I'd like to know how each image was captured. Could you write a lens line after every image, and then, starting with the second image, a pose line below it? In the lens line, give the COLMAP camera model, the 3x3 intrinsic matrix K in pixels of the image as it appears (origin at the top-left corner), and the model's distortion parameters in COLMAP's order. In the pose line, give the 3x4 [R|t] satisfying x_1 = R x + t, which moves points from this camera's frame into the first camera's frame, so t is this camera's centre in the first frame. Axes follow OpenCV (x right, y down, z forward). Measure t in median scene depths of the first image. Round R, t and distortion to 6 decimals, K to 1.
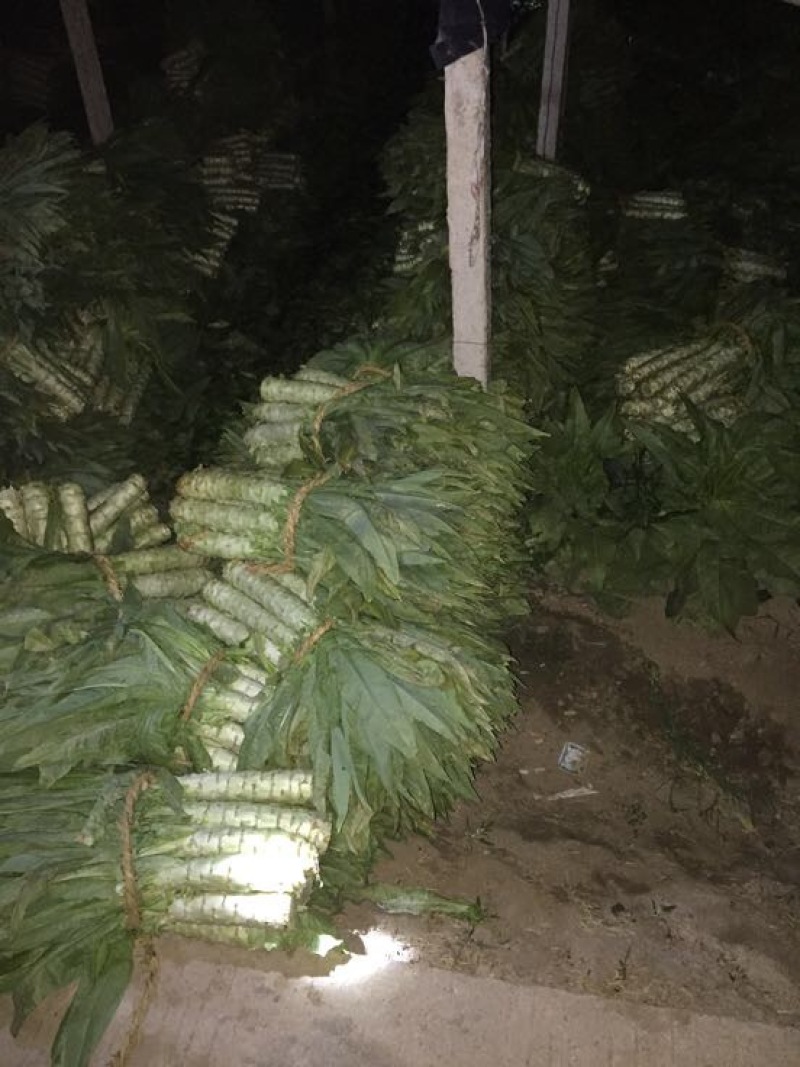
lens RADIAL K [[806.1, 0, 400.0], [0, 806.1, 533.5], [0, 0, 1]] dist [0.035689, -0.082174]
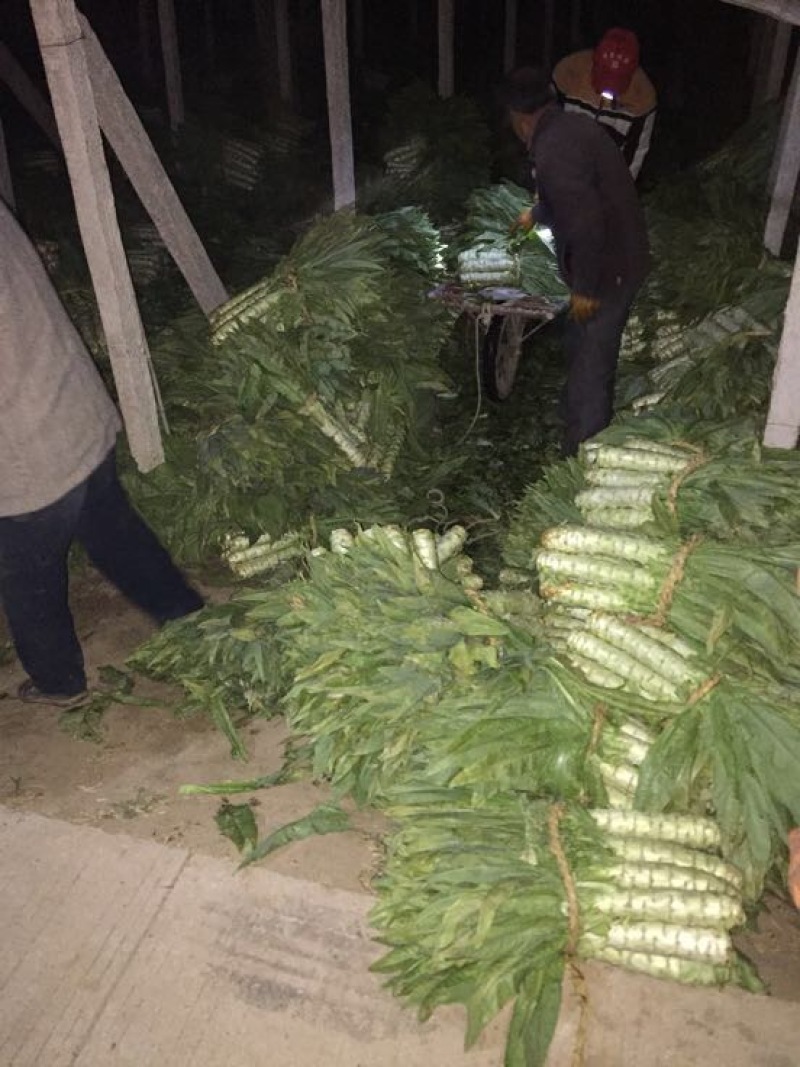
lens RADIAL K [[806.1, 0, 400.0], [0, 806.1, 533.5], [0, 0, 1]] dist [0.035689, -0.082174]
pose [[0.993982, 0.072819, -0.081840, -0.380900], [-0.080102, 0.992756, -0.089545, 0.046931], [0.074727, 0.095562, 0.992615, -0.085697]]
